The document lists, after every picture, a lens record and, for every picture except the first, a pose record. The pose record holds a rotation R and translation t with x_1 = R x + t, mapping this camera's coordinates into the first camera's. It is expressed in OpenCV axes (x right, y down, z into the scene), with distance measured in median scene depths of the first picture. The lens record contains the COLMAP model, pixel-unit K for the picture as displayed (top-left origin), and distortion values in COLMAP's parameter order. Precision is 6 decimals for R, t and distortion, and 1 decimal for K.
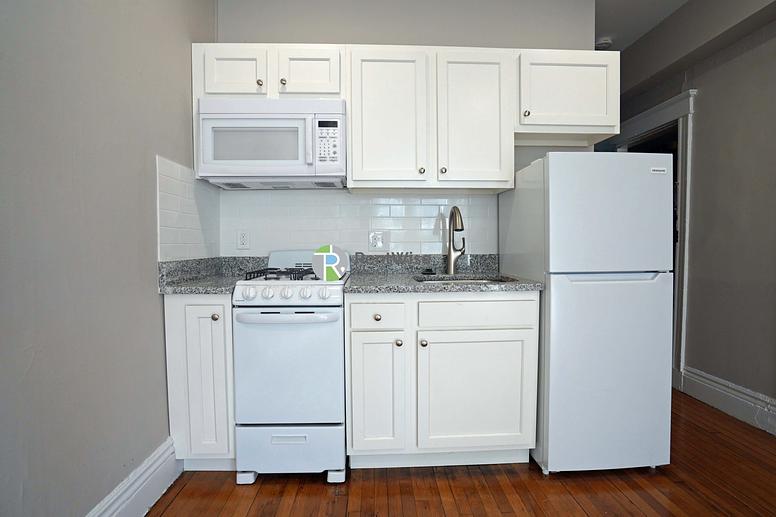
lens RADIAL K [[378.2, 0, 388.0], [0, 378.2, 258.5], [0, 0, 1]] dist [-0.065888, 0.028797]
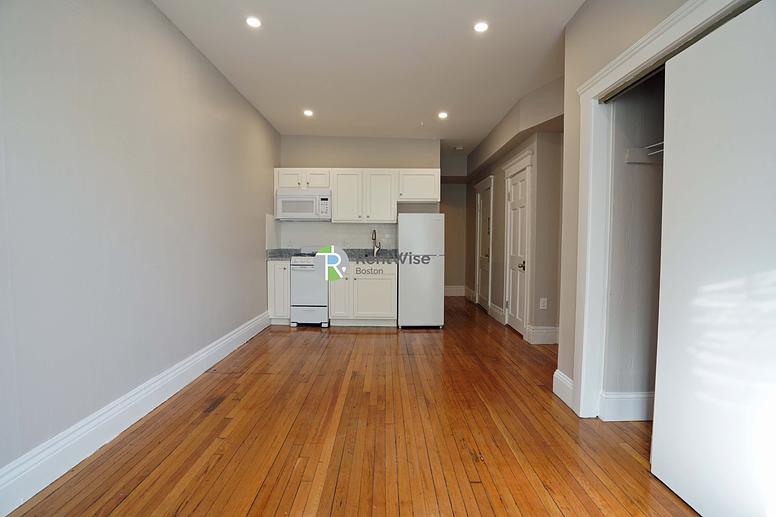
lens RADIAL K [[359.5, 0, 388.0], [0, 359.5, 258.5], [0, 0, 1]] dist [-0.038287, 0.000286]
pose [[0.999508, 0.013271, -0.028410, 0.375210], [-0.013108, 0.999897, 0.005892, 0.043336], [0.028485, -0.005517, 0.999579, -1.564950]]
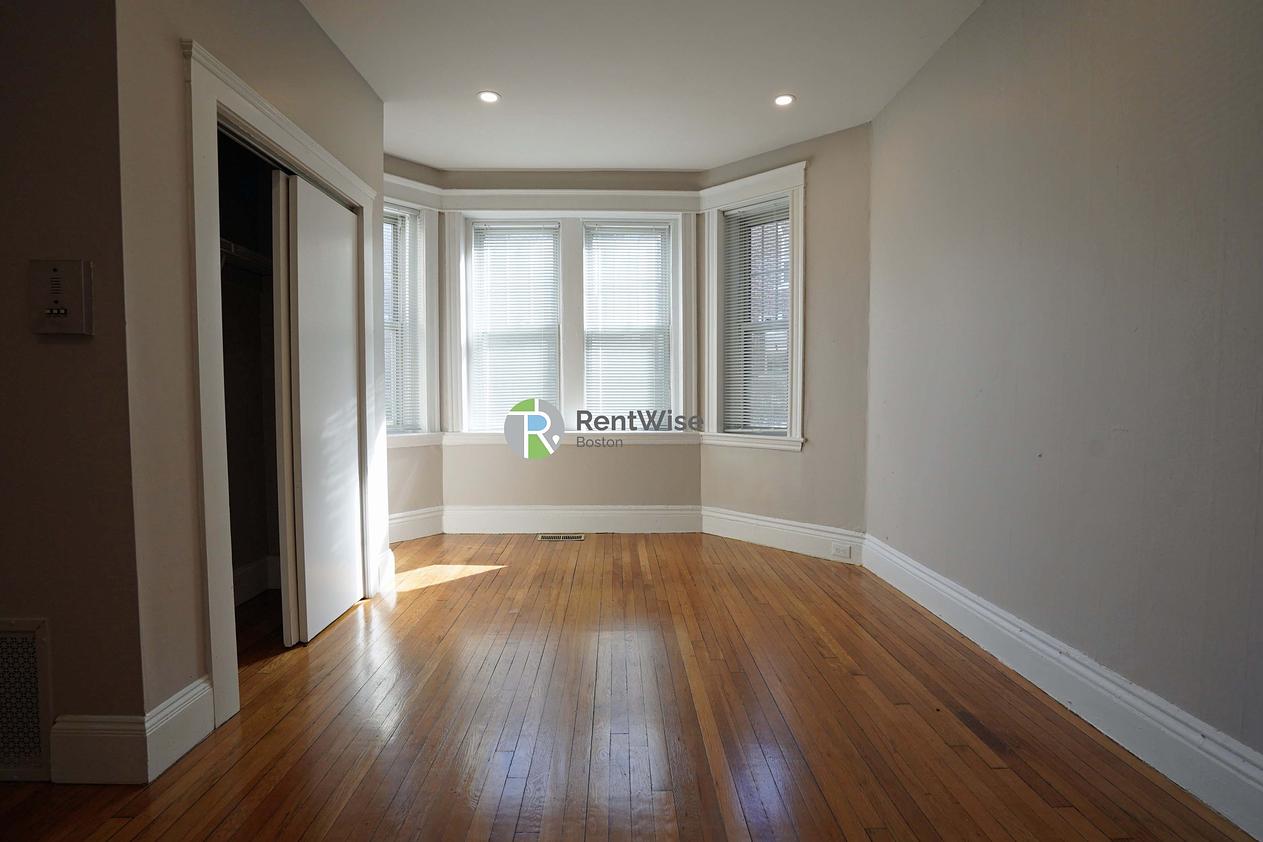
lens RADIAL K [[615.6, 0, 631.5], [0, 615.6, 421.0], [0, 0, 1]] dist [-0.065888, 0.028797]
pose [[-0.999843, 0.006100, 0.016650, 0.284934], [0.007514, 0.996246, 0.086240, -0.016070], [-0.016062, 0.086351, -0.996135, 0.615182]]
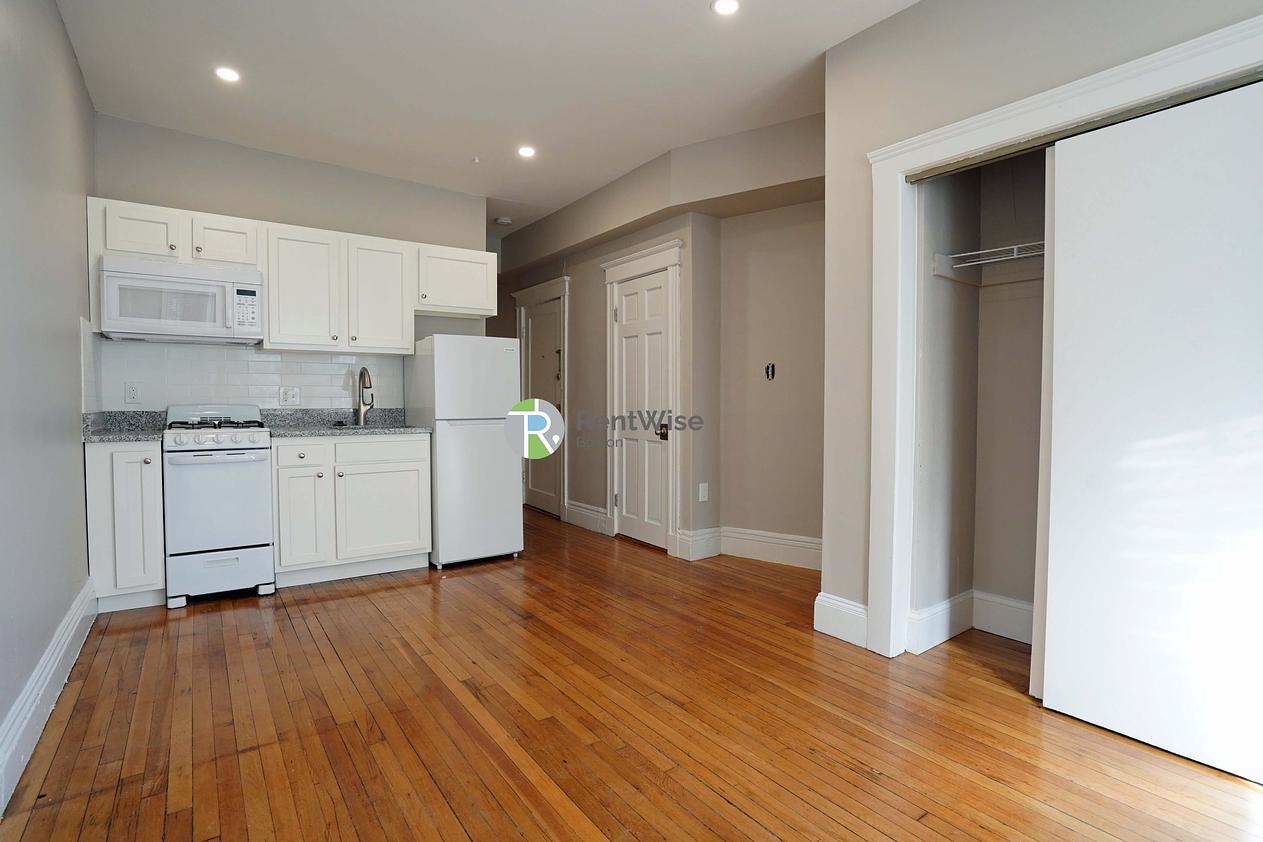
lens RADIAL K [[615.6, 0, 631.5], [0, 615.6, 421.0], [0, 0, 1]] dist [-0.065888, 0.028797]
pose [[0.831862, -0.012510, 0.554842, -0.203499], [0.015837, 0.999874, -0.001200, 0.050691], [-0.554757, 0.009785, 0.831955, -1.156206]]
